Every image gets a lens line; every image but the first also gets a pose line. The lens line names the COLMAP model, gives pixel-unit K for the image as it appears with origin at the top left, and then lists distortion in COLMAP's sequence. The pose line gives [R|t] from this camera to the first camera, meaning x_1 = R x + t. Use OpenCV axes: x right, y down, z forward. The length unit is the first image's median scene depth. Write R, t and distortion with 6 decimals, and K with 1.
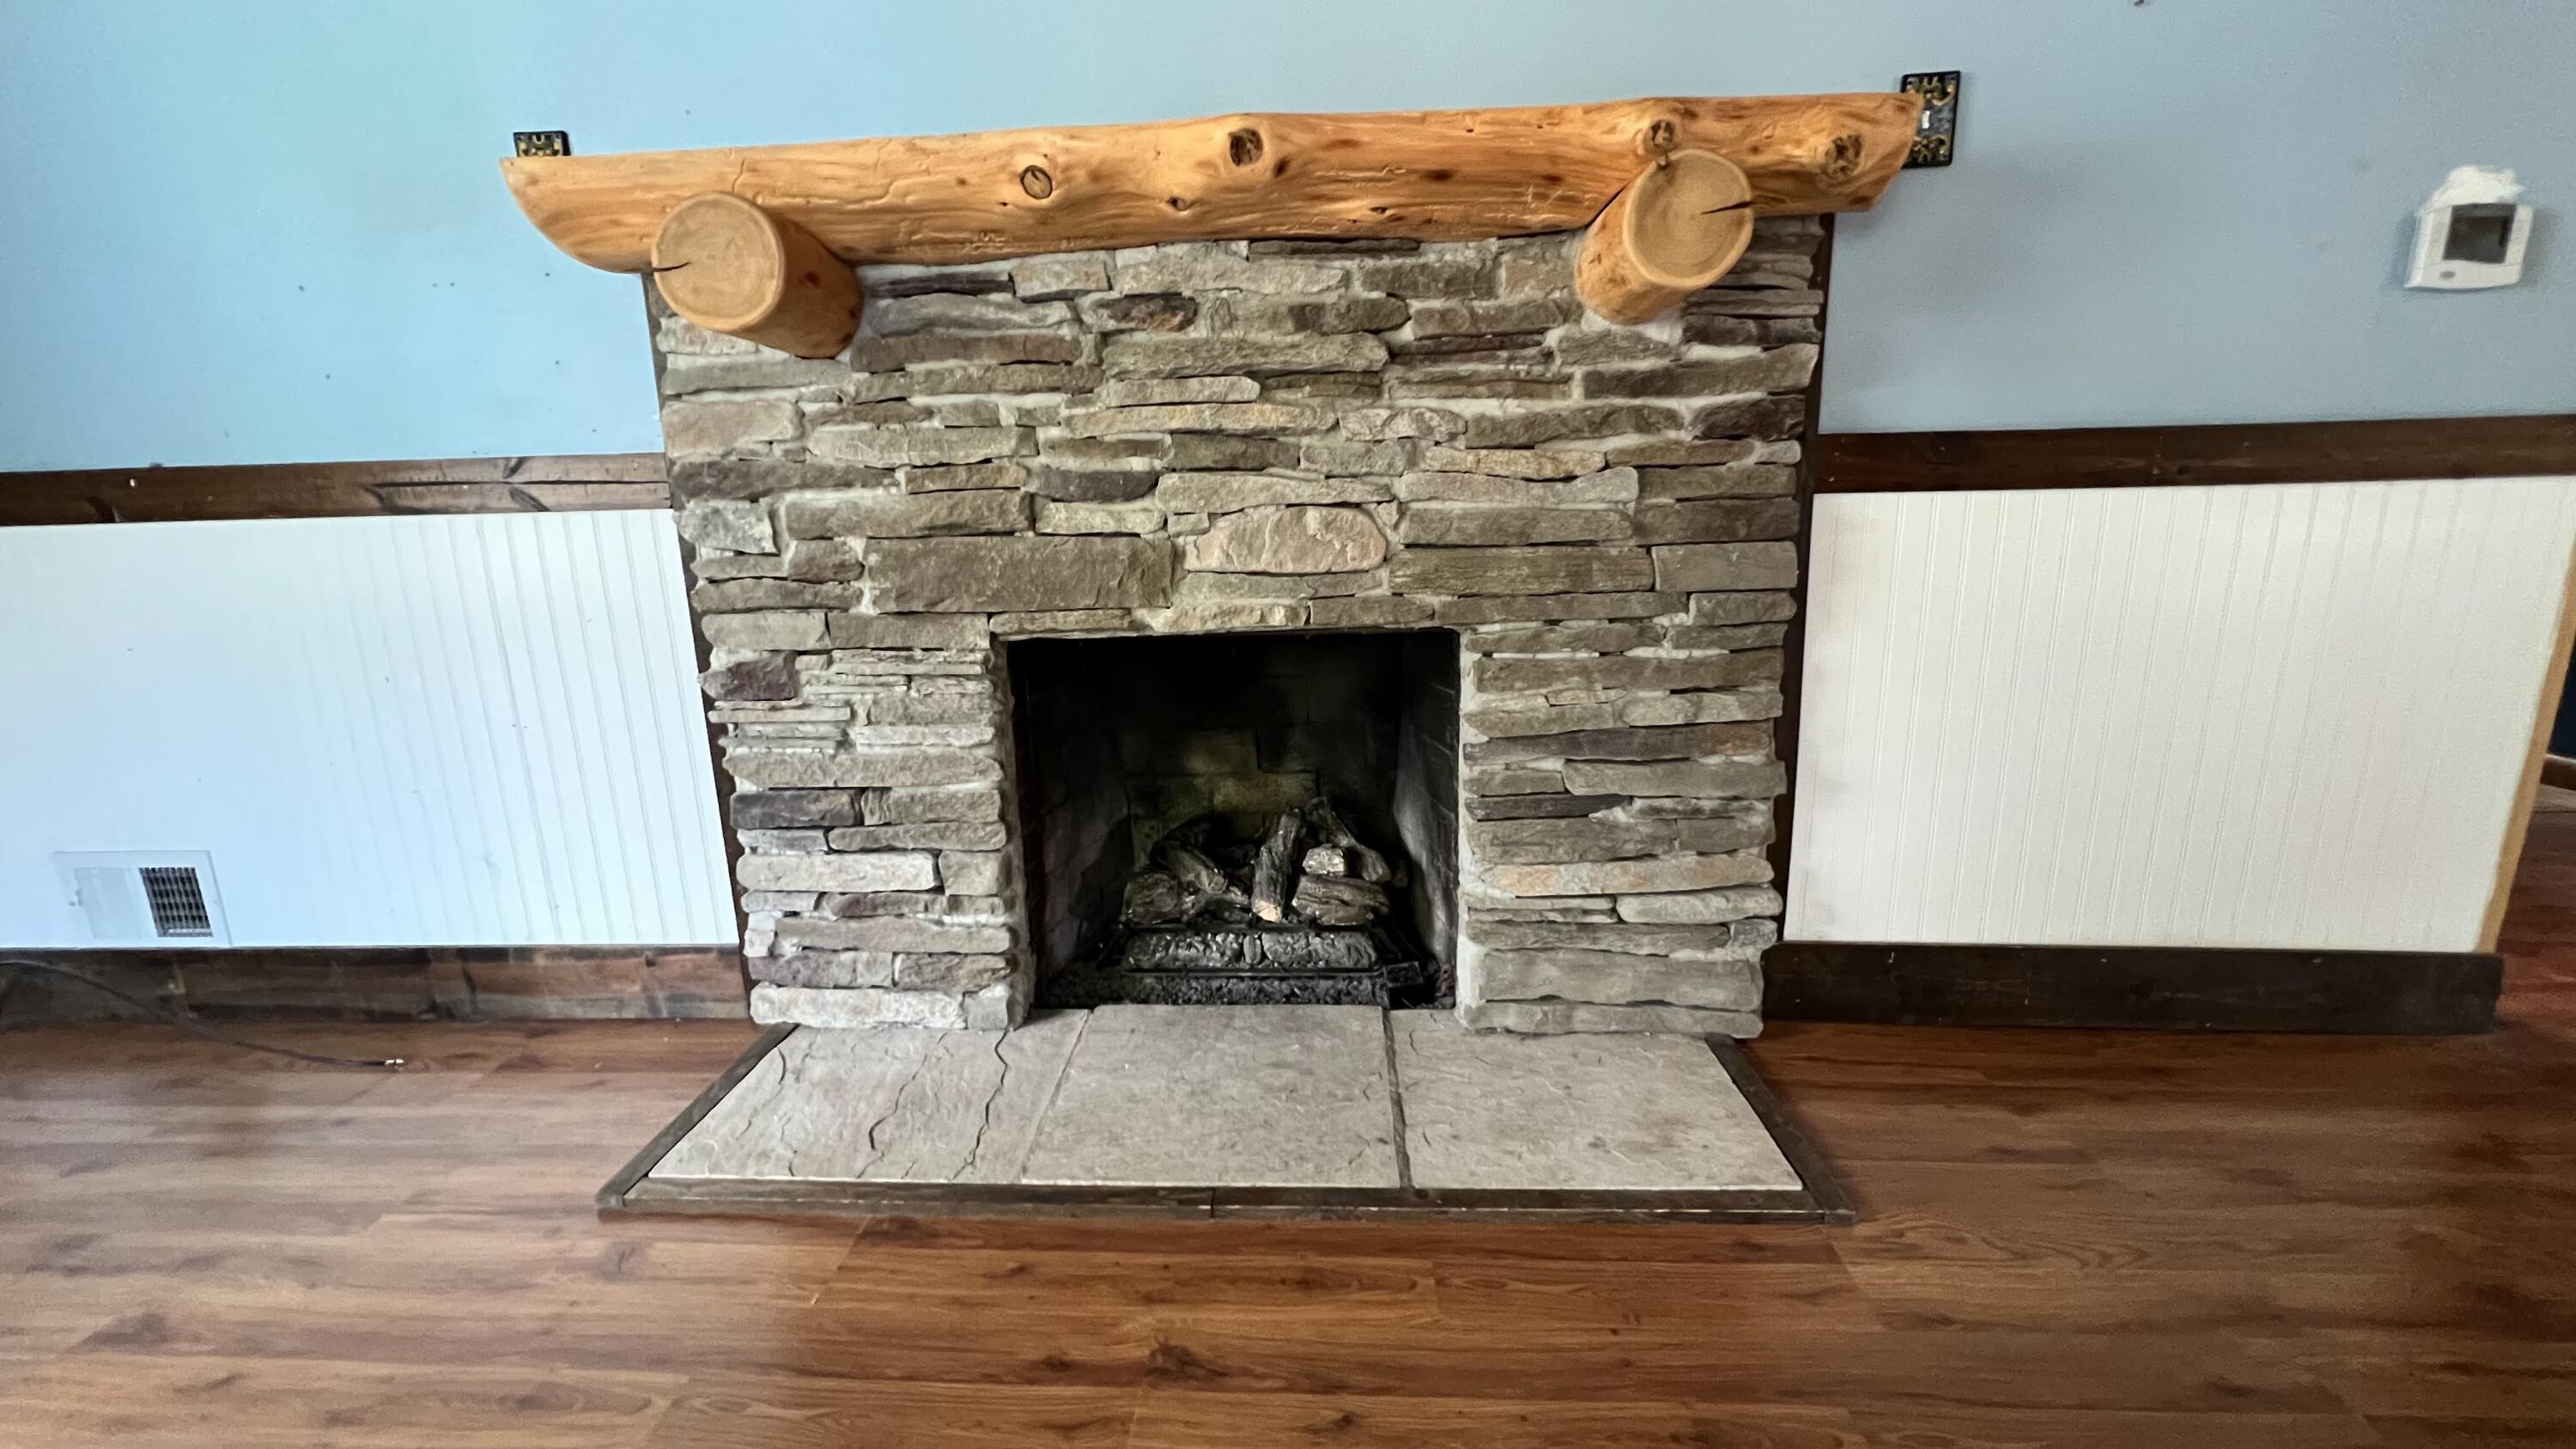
lens RADIAL K [[1029.5, 0, 1288.3], [0, 1029.5, 727.5], [0, 0, 1]] dist [-0.002418, 0.000165]
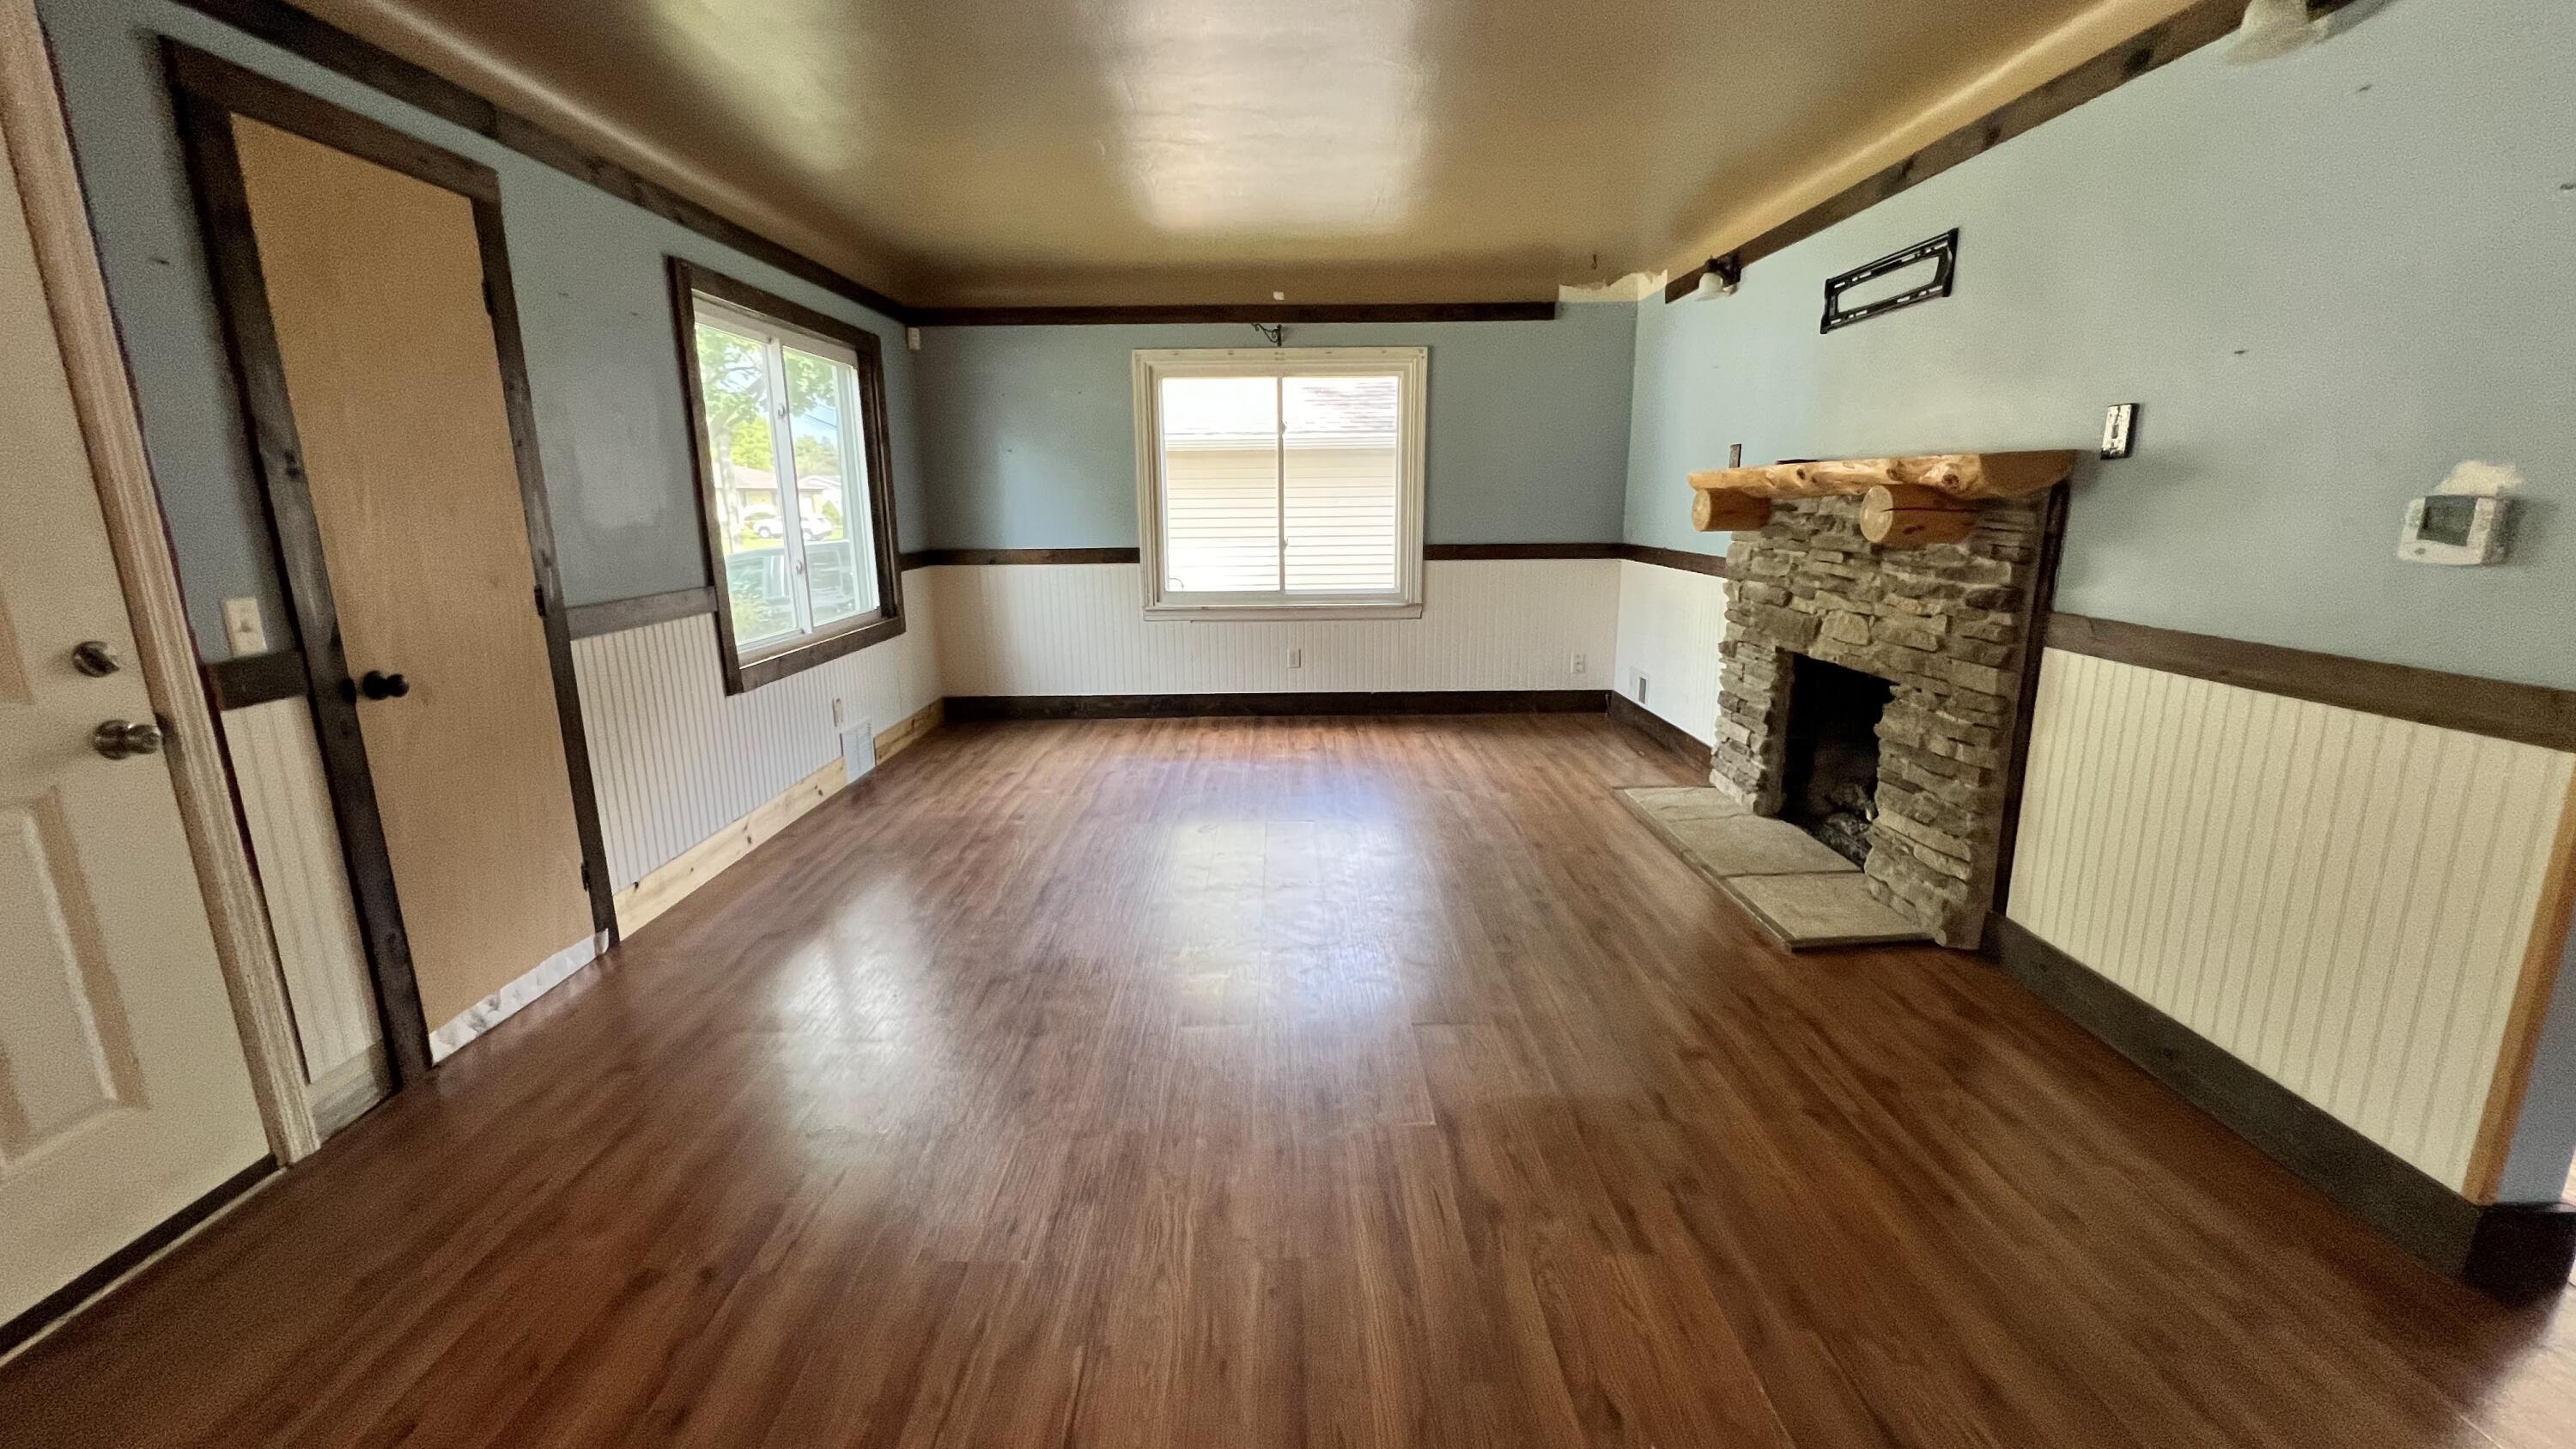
lens RADIAL K [[1029.5, 0, 1288.9], [0, 1029.5, 734.1], [0, 0, 1]] dist [-0.002418, 0.000165]
pose [[0.058044, 0.249379, -0.966665, 2.087426], [-0.199915, 0.951587, 0.233486, -0.236381], [0.978093, 0.179698, 0.105089, -0.343257]]
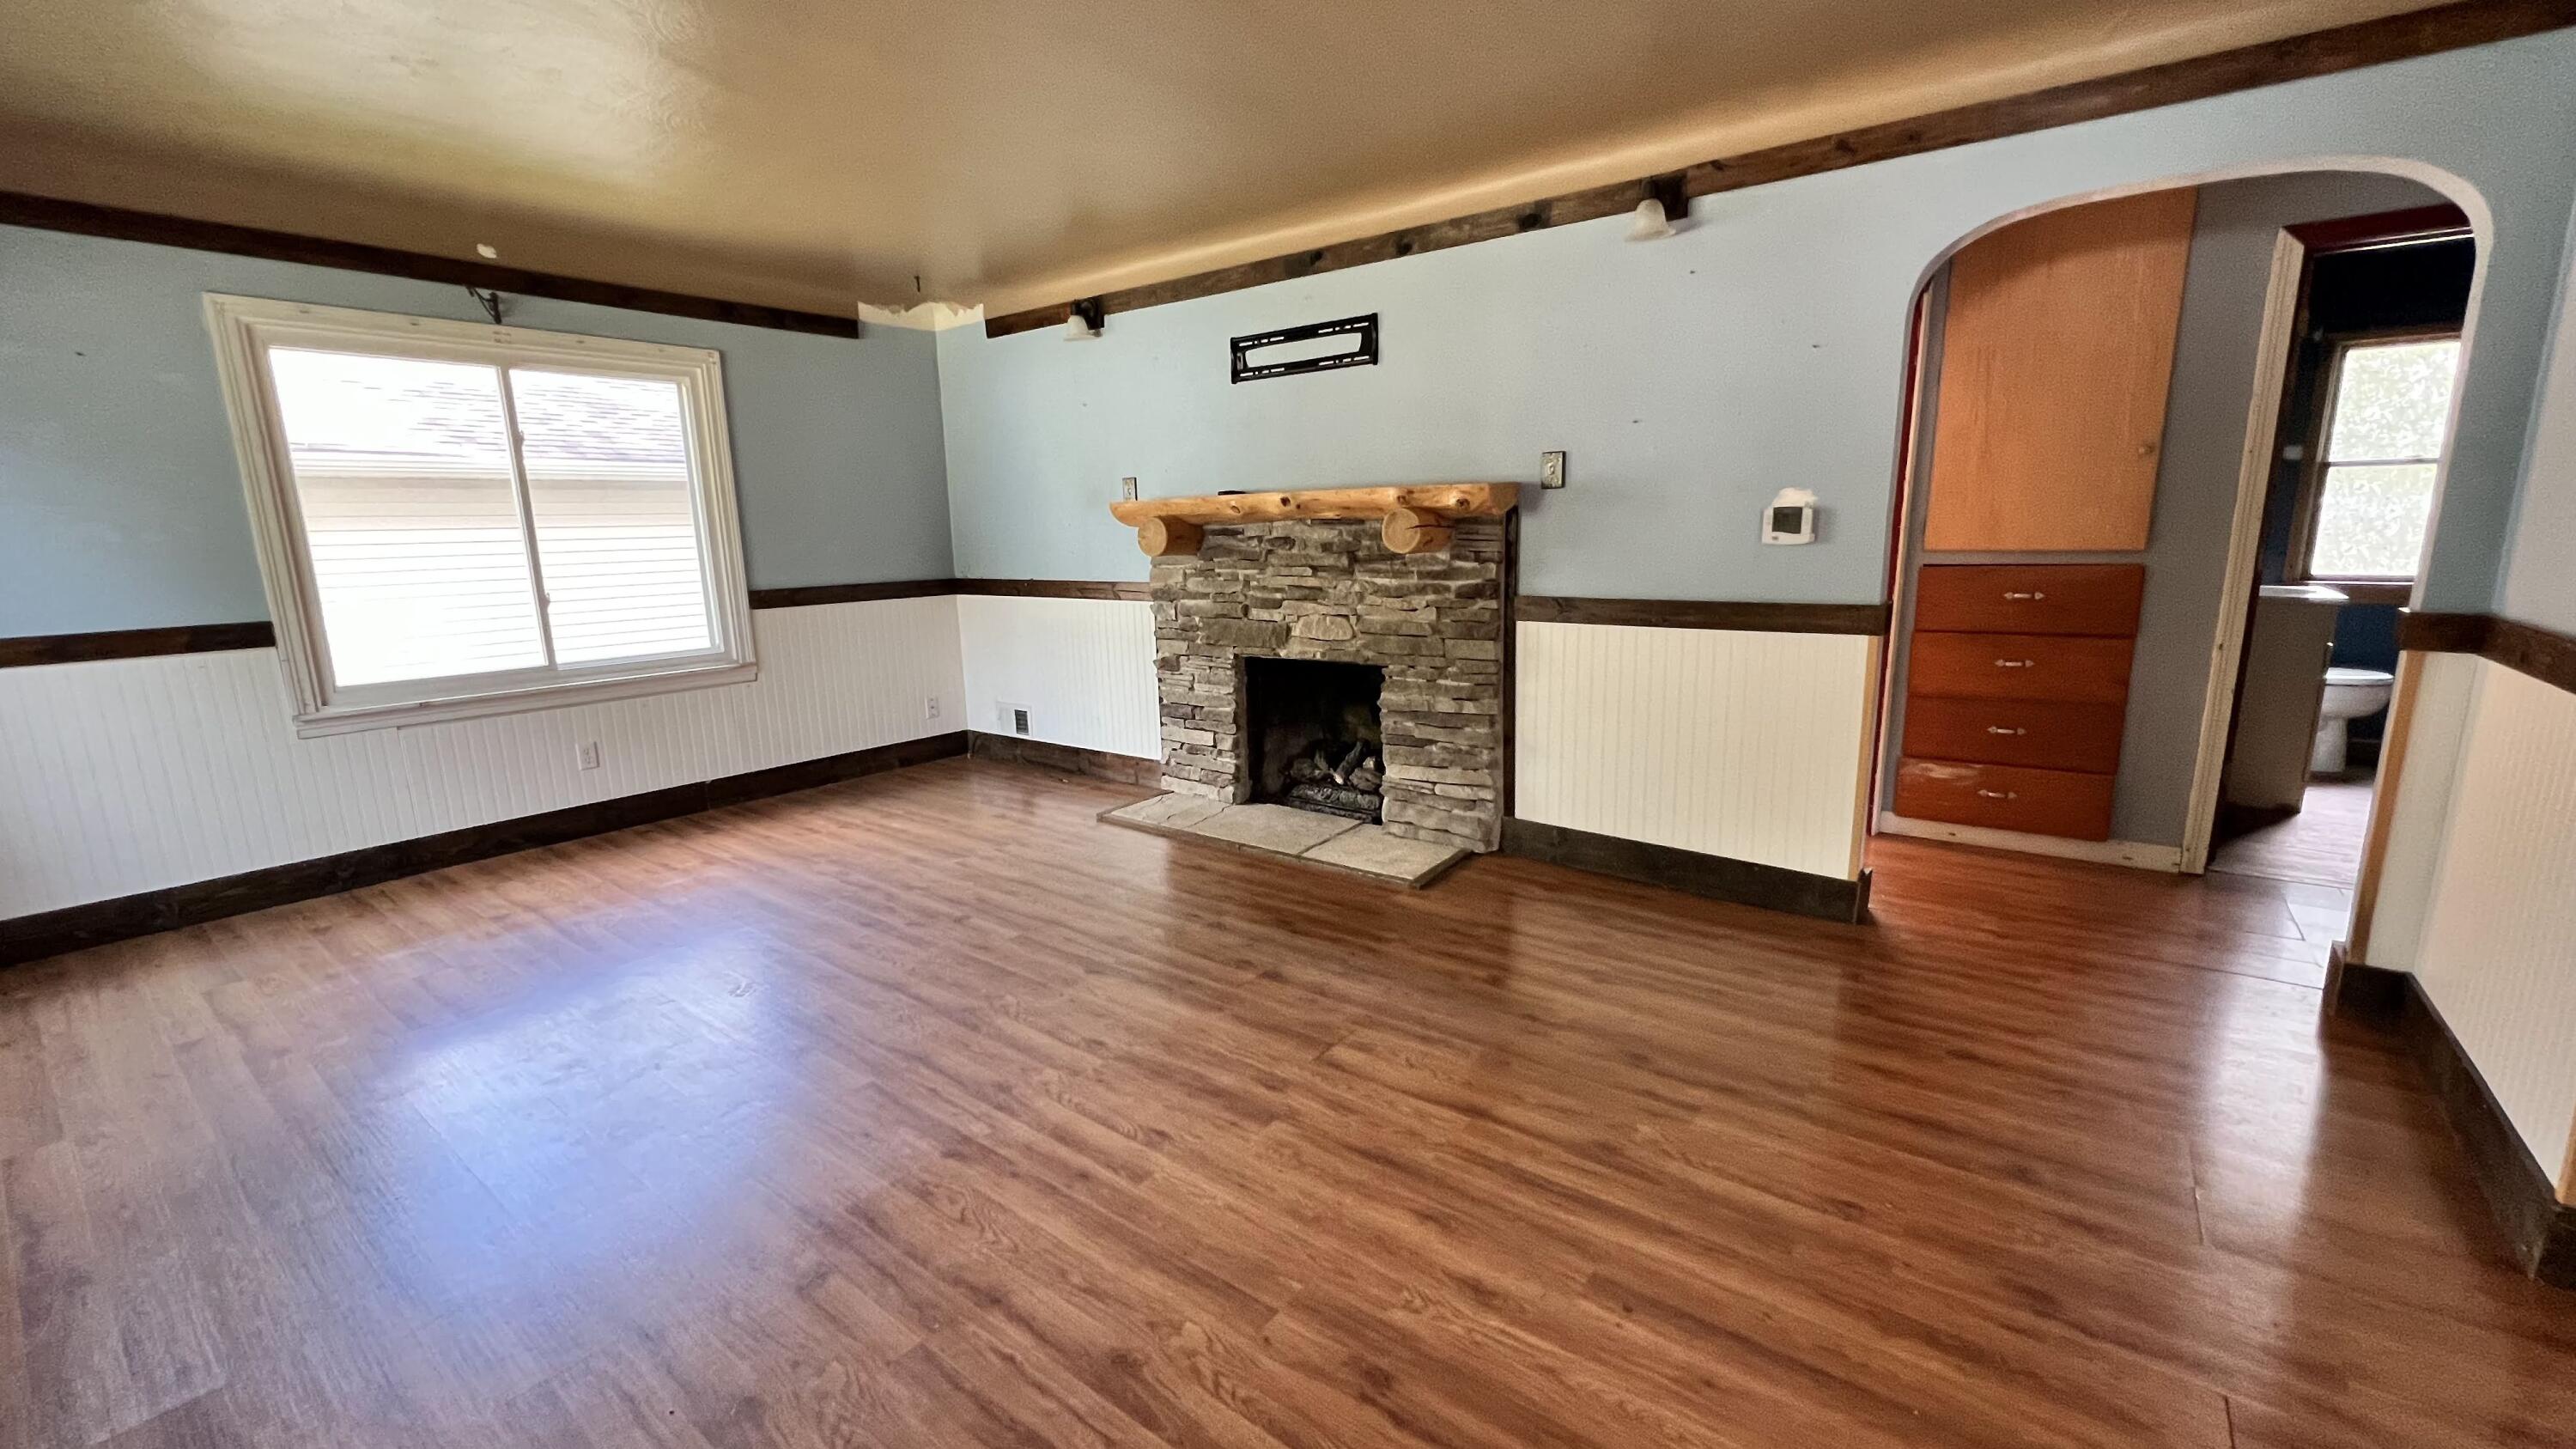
lens RADIAL K [[1029.5, 0, 1288.3], [0, 1029.5, 732.7], [0, 0, 1]] dist [-0.002418, 0.000165]
pose [[0.824622, 0.117901, -0.553261, 1.410346], [-0.115909, 0.992504, 0.038744, -0.005194], [0.553682, 0.032179, 0.832107, -1.227648]]
